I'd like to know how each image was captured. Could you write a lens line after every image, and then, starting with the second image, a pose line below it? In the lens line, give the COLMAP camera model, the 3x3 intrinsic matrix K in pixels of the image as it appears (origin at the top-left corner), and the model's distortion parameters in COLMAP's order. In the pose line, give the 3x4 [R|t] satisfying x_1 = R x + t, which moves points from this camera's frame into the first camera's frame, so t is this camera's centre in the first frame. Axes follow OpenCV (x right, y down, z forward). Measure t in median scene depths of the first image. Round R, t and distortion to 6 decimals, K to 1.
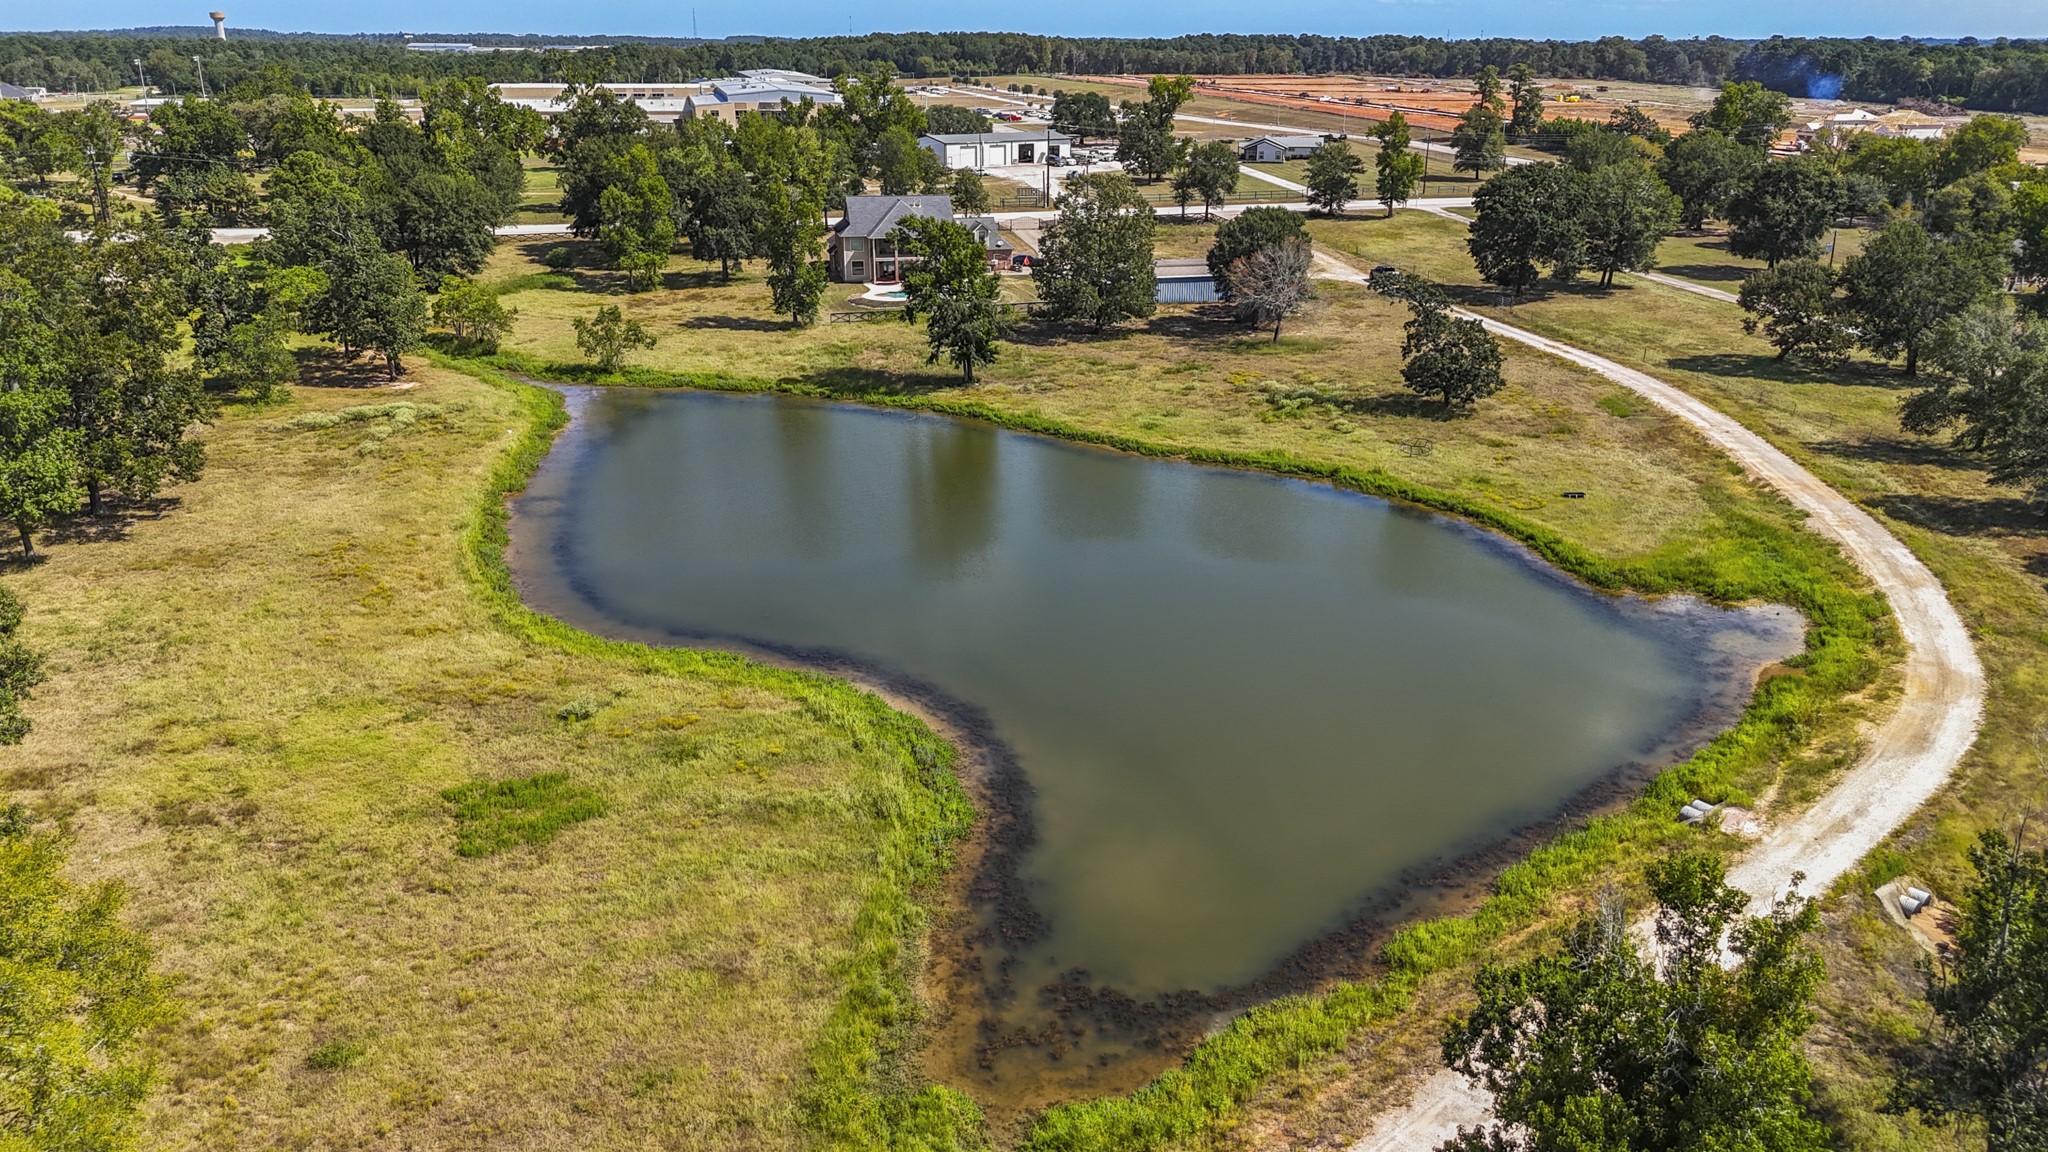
lens RADIAL K [[1524.0, 0, 1024.0], [0, 1524.0, 576.0], [0, 0, 1]] dist [0.083433, -0.067733]
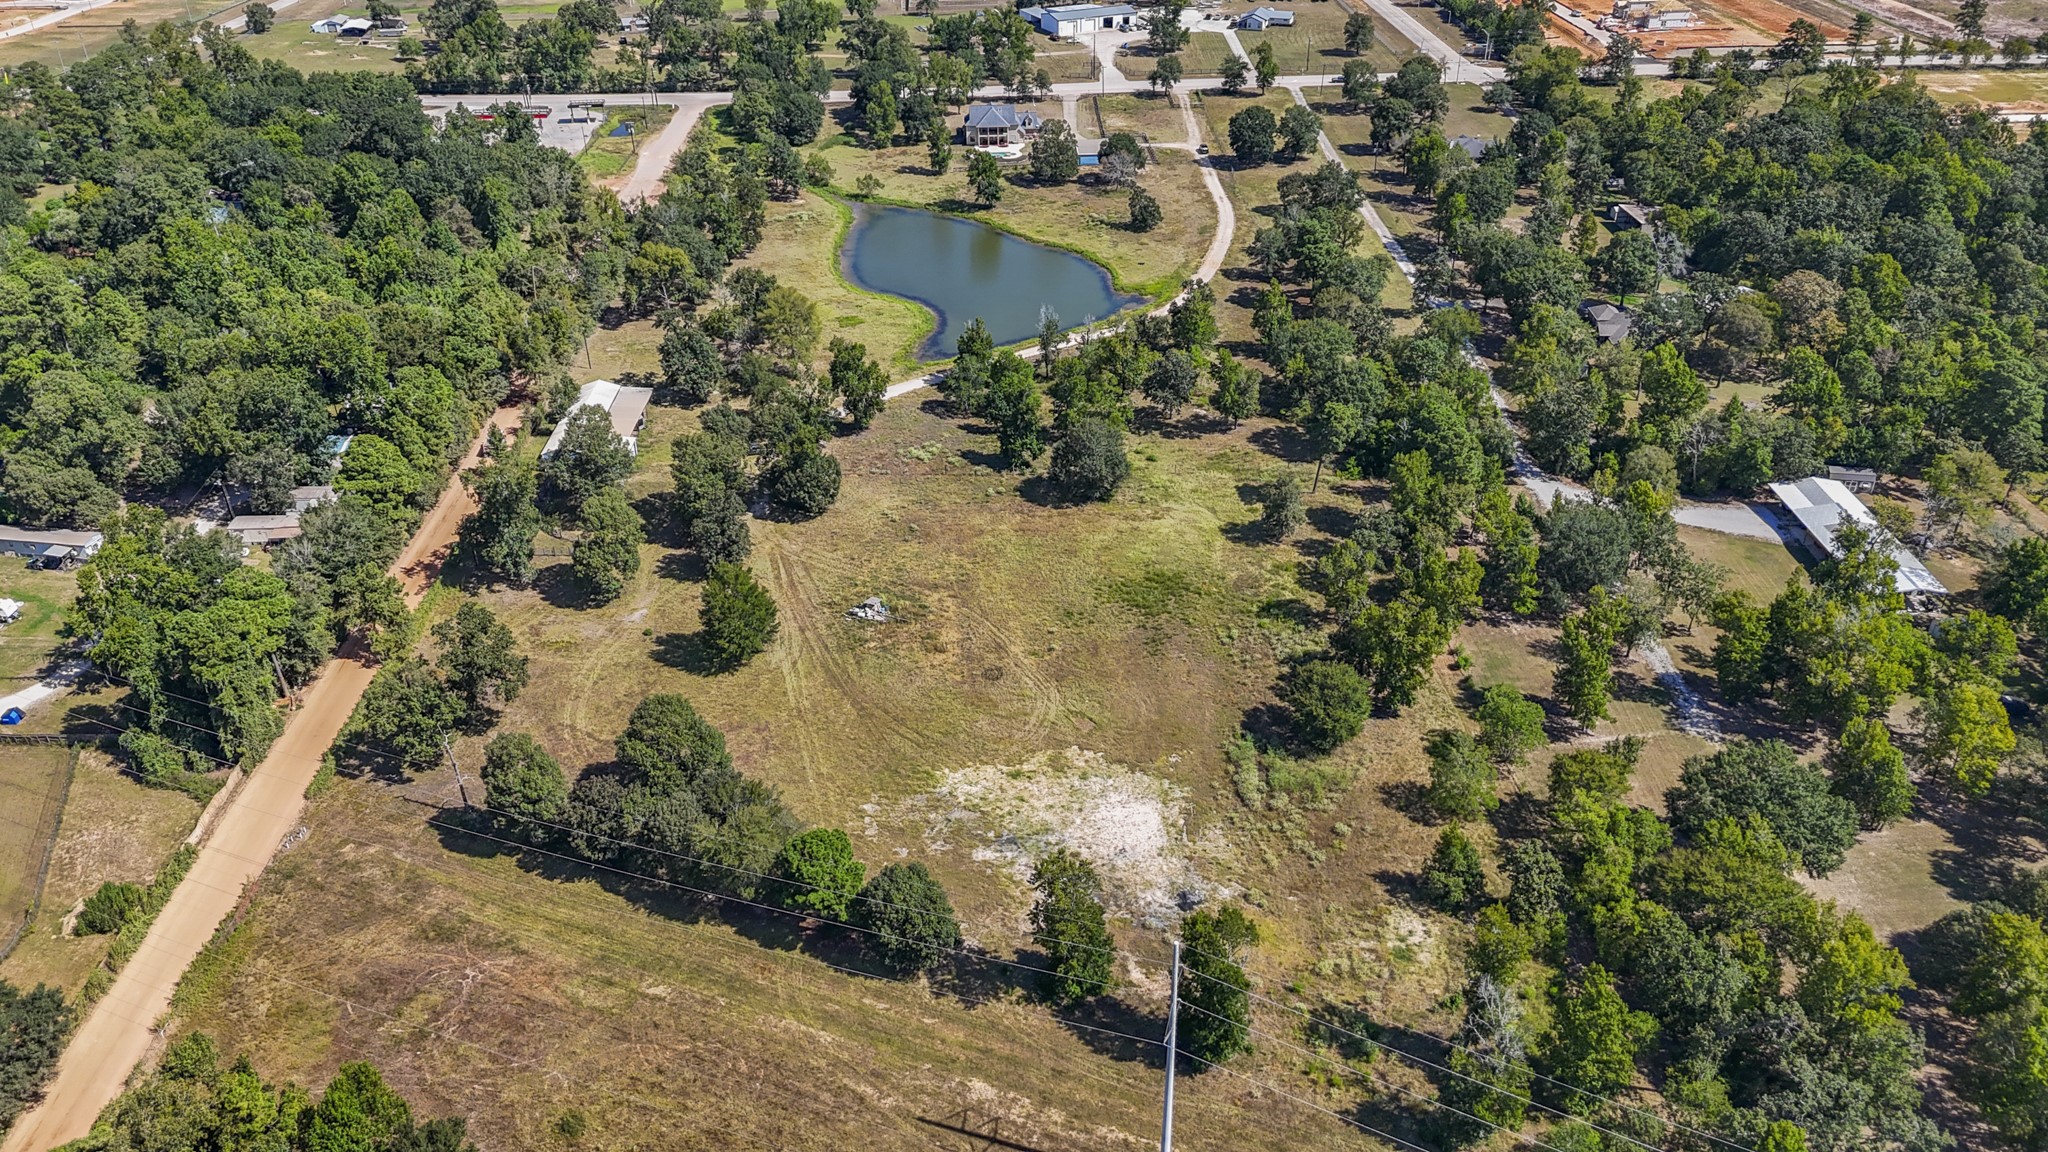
lens RADIAL K [[1524.0, 0, 1024.0], [0, 1524.0, 576.0], [0, 0, 1]] dist [0.083433, -0.067733]
pose [[0.985517, 0.078138, -0.150499, 0.477413], [-0.046493, 0.978008, 0.203317, -0.038035], [0.163076, -0.193376, 0.967477, -1.764481]]
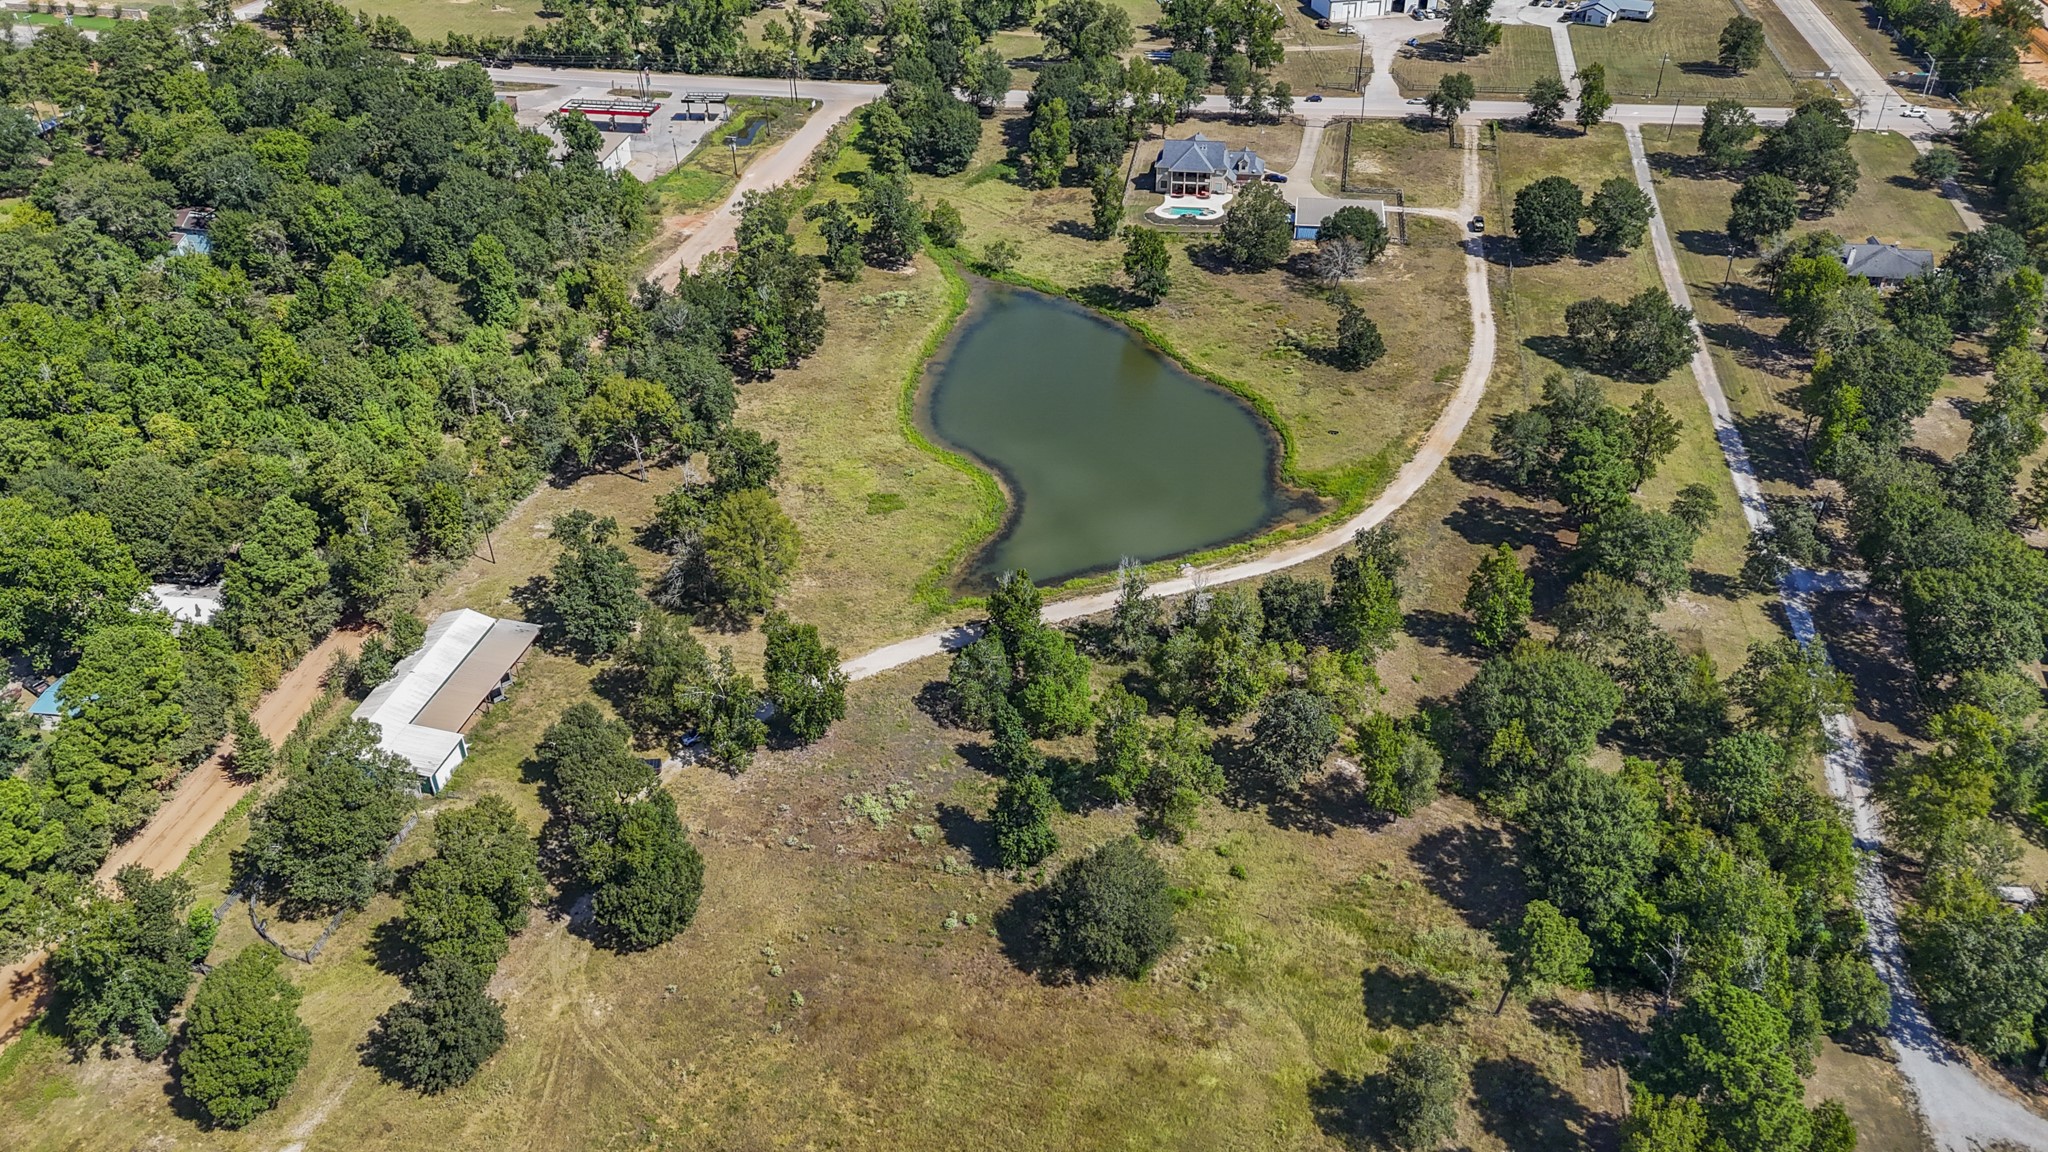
lens RADIAL K [[1524.0, 0, 1024.0], [0, 1524.0, 576.0], [0, 0, 1]] dist [0.083433, -0.067733]
pose [[0.924761, 0.204304, -0.321057, 0.512893], [-0.112907, 0.952979, 0.281216, -0.321541], [0.363414, -0.223808, 0.904345, -0.961293]]
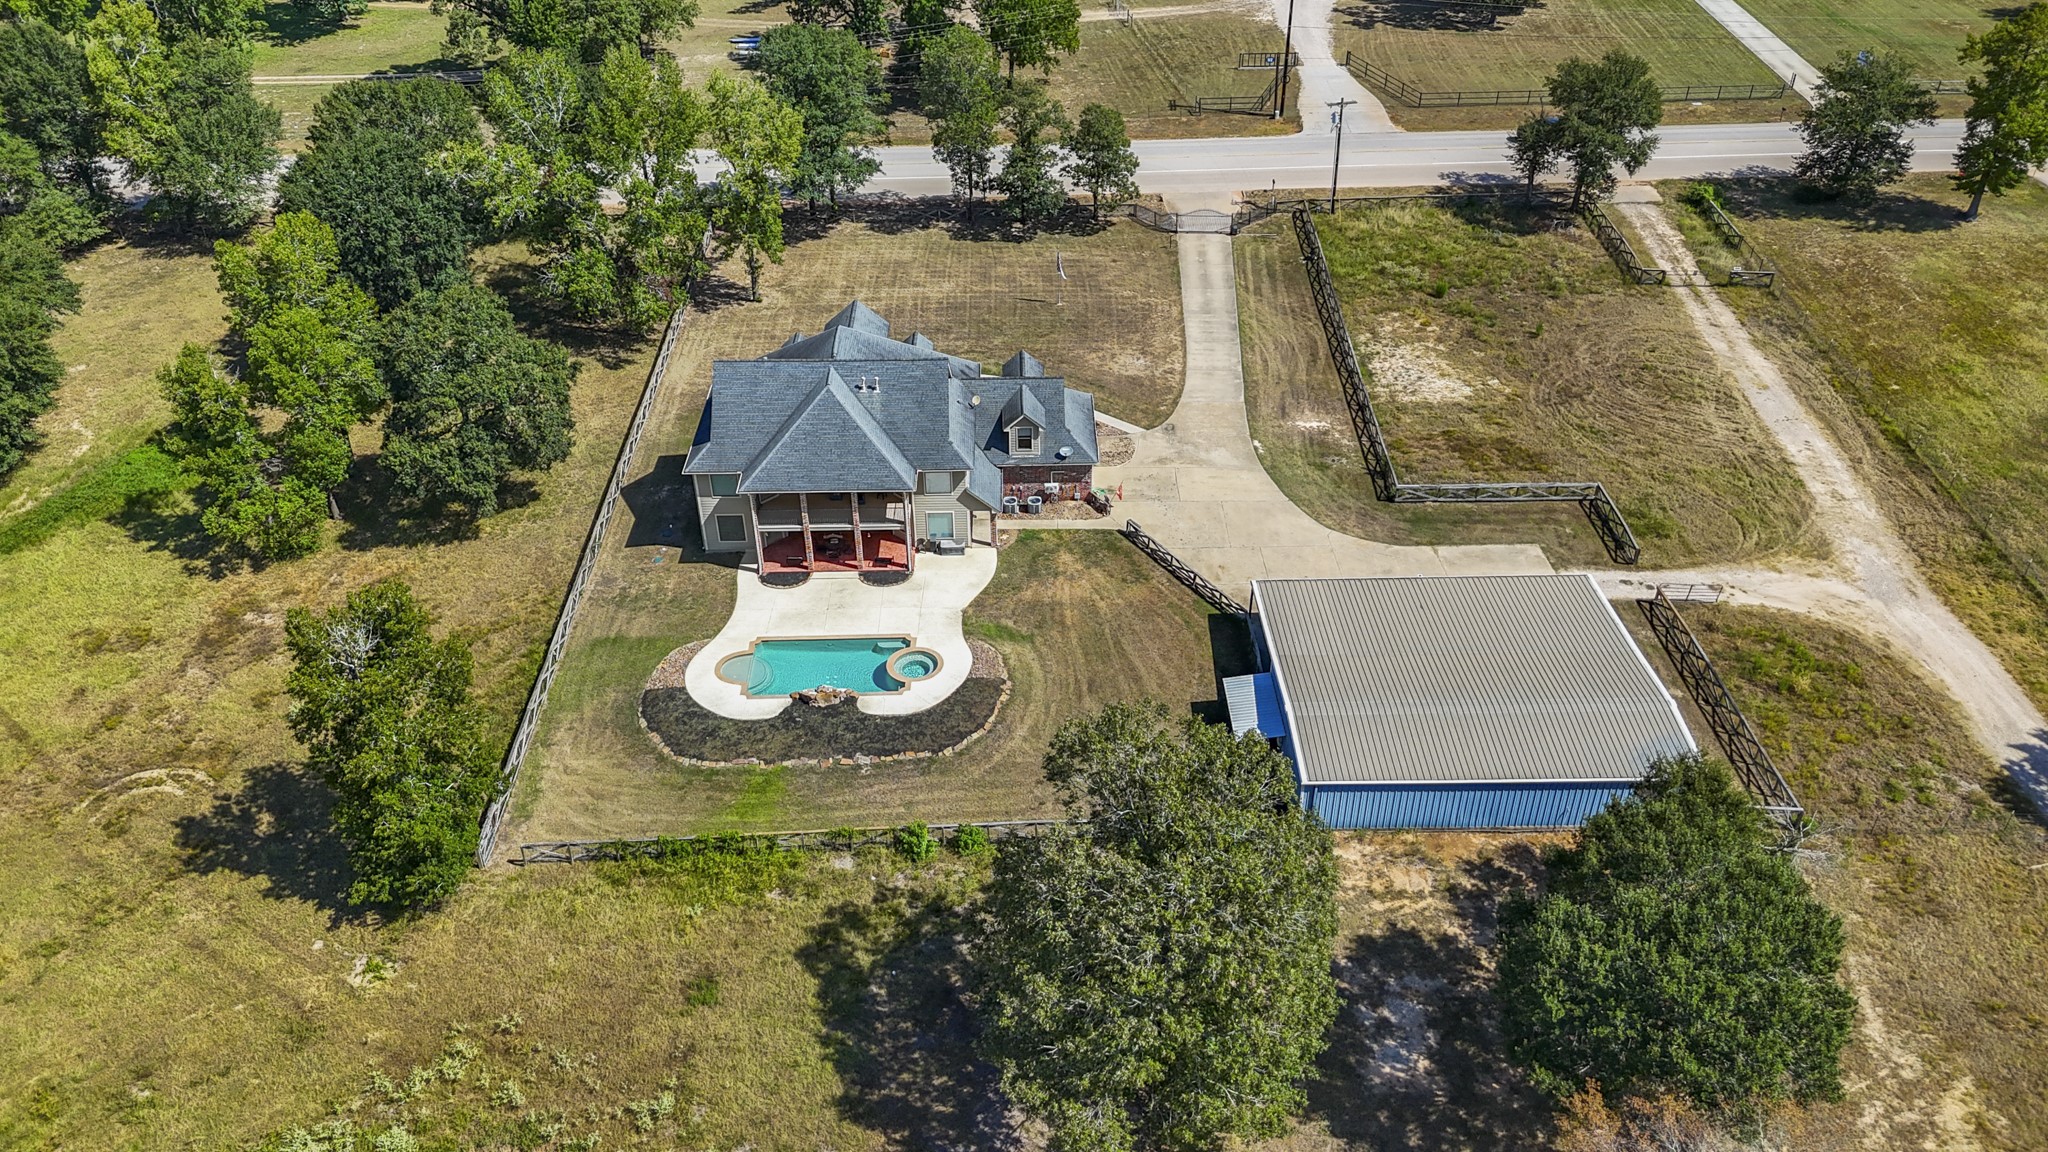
lens RADIAL K [[1524.0, 0, 1024.0], [0, 1524.0, 576.0], [0, 0, 1]] dist [0.083433, -0.067733]
pose [[0.977360, 0.112792, -0.179012, 0.076679], [-0.061496, 0.960969, 0.269736, -0.407284], [0.202449, -0.252620, 0.946149, 0.751343]]
